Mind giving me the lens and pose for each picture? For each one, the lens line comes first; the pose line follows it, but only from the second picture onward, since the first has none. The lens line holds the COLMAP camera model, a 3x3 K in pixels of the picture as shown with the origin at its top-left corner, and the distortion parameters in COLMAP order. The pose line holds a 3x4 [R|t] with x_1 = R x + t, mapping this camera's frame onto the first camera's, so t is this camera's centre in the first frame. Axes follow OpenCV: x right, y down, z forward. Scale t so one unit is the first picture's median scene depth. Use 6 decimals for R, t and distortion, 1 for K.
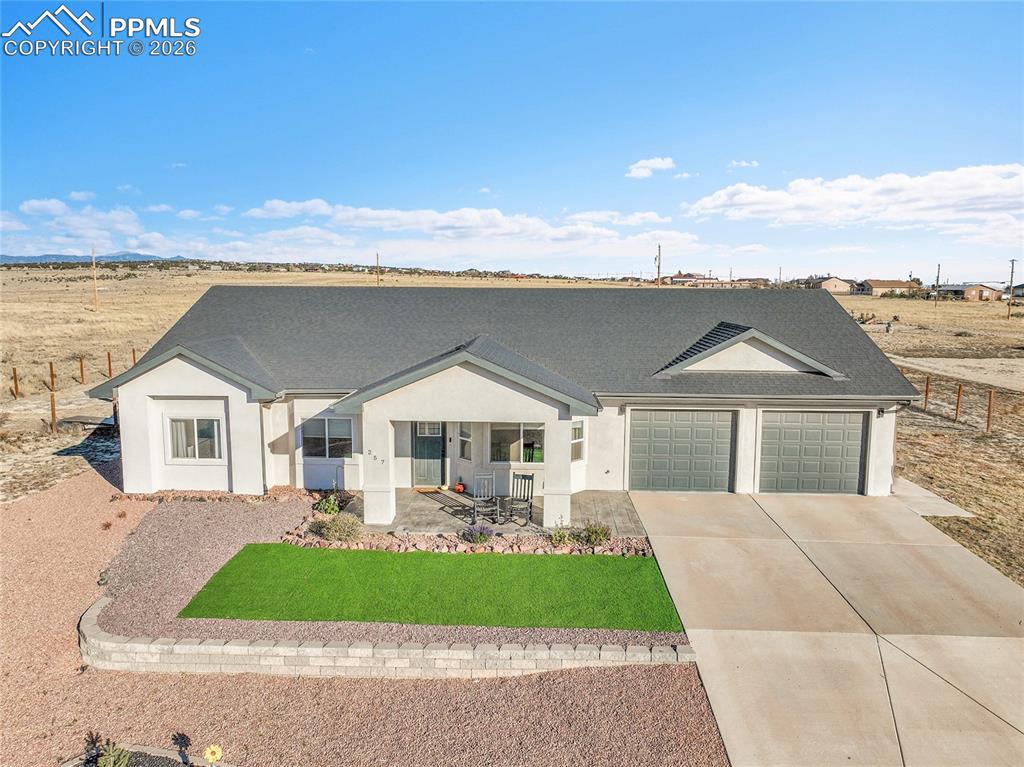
lens RADIAL K [[717.7, 0, 510.6], [0, 717.7, 384.3], [0, 0, 1]] dist [-0.005082, 0.019169]
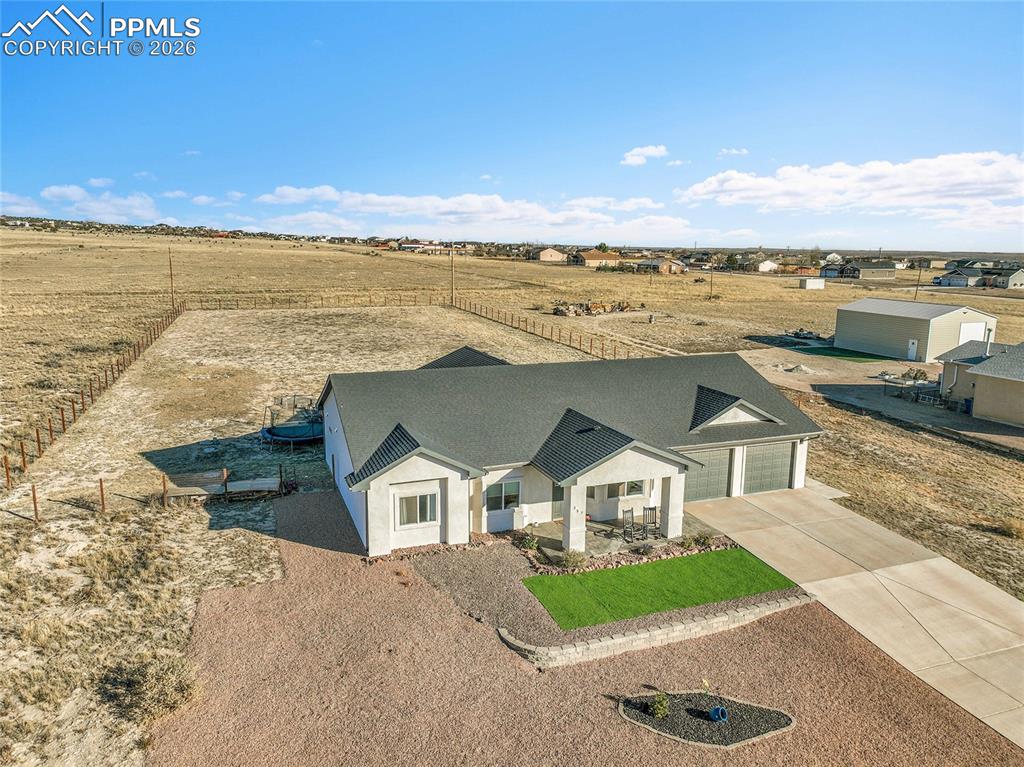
lens RADIAL K [[717.7, 0, 510.6], [0, 717.7, 384.3], [0, 0, 1]] dist [-0.005082, 0.019169]
pose [[0.920924, -0.068910, 0.383603, -0.803768], [0.045695, 0.996548, 0.069317, -0.255325], [-0.387055, -0.046307, 0.920893, -0.326634]]
